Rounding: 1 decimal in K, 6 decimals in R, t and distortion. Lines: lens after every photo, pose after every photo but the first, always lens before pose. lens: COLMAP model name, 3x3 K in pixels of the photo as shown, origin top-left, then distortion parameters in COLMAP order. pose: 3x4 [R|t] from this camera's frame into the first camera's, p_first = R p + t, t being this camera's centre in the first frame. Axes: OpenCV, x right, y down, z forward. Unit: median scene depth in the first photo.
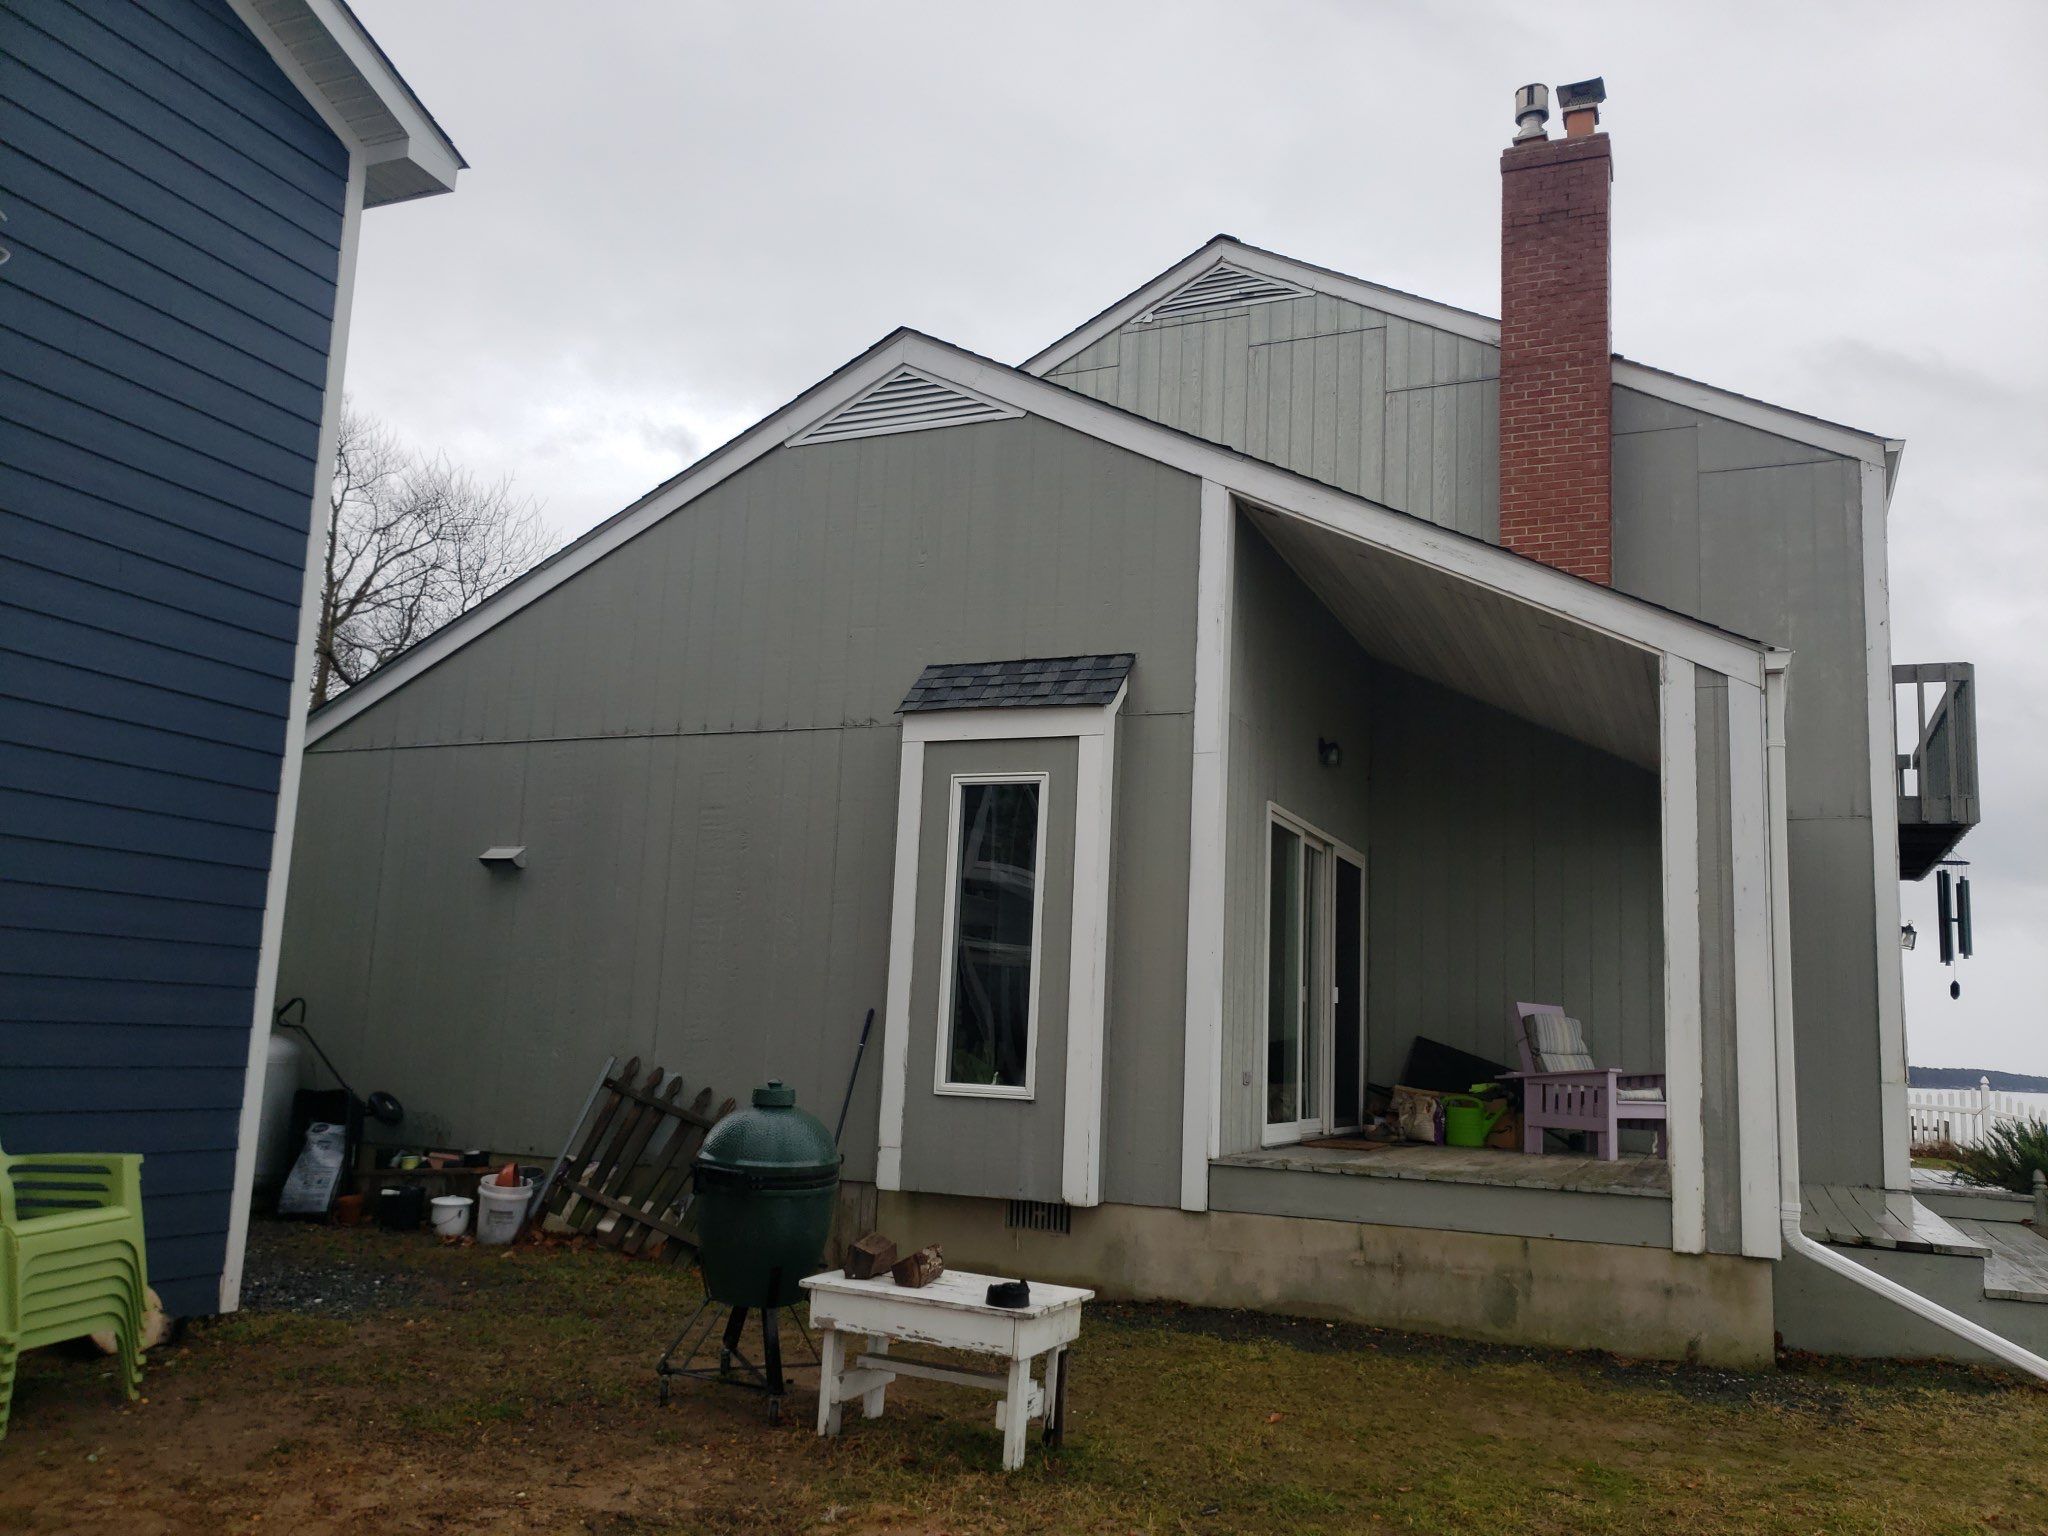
lens RADIAL K [[1562.6, 0, 1013.5], [0, 1562.6, 780.2], [0, 0, 1]] dist [0.043431, -0.036279]
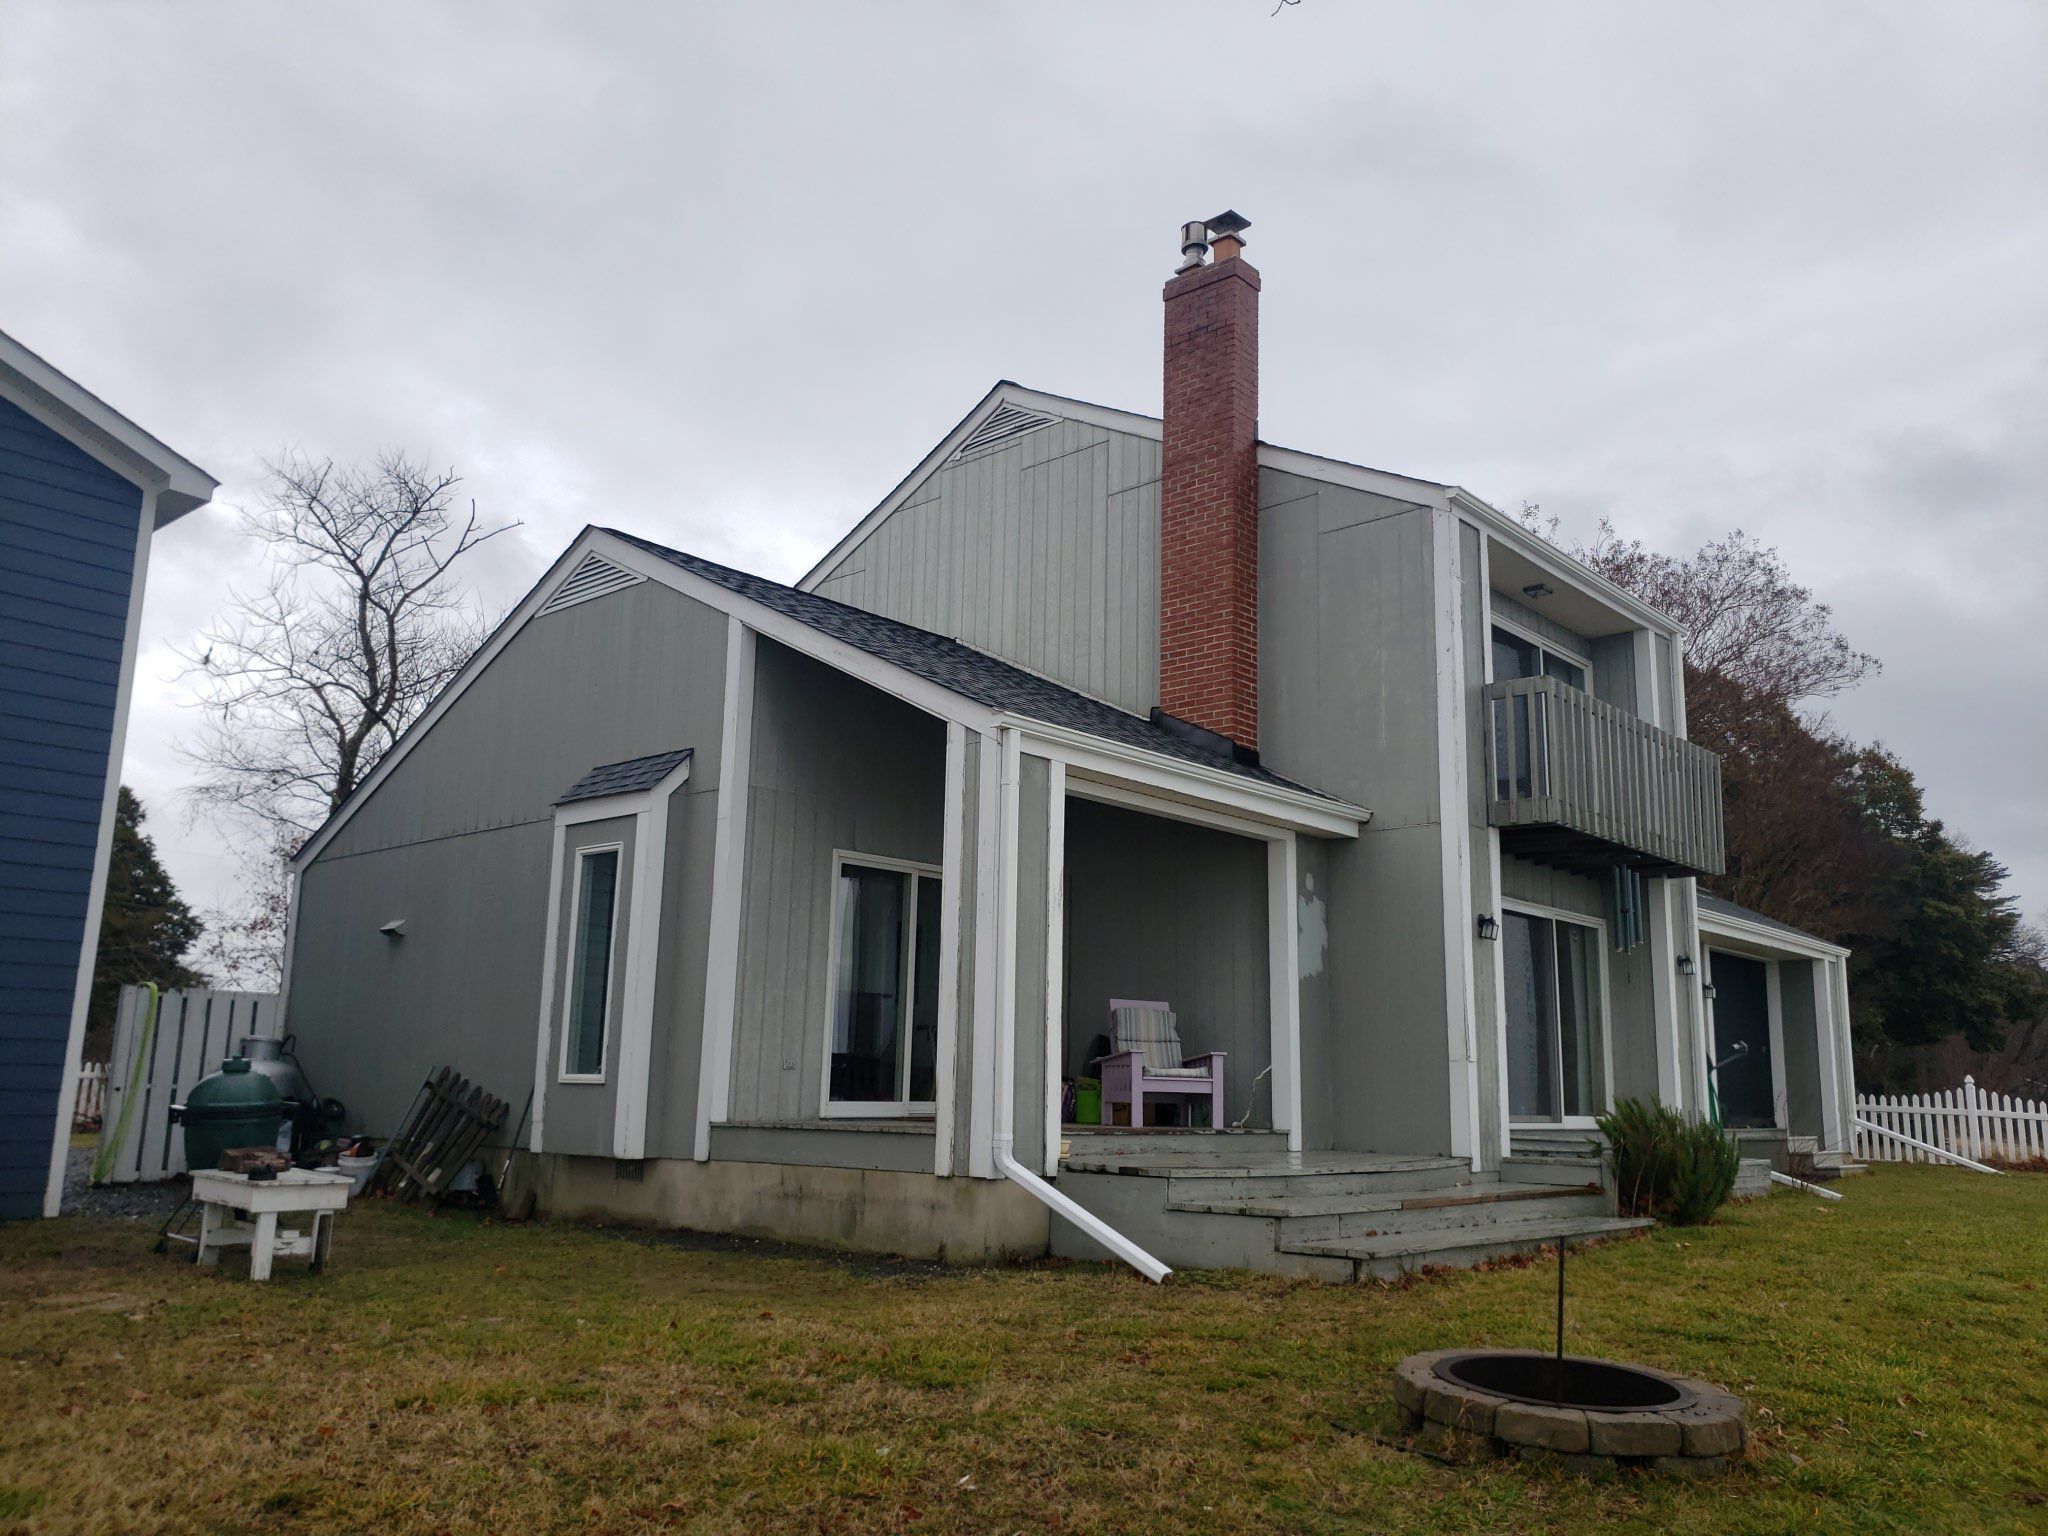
lens RADIAL K [[1562.6, 0, 1028.3], [0, 1562.6, 770.5], [0, 0, 1]] dist [0.043431, -0.036279]
pose [[0.943657, -0.087648, -0.319108, 0.749914], [0.071038, 0.995460, -0.063349, 0.041270], [0.323212, 0.037111, 0.945599, -0.175303]]
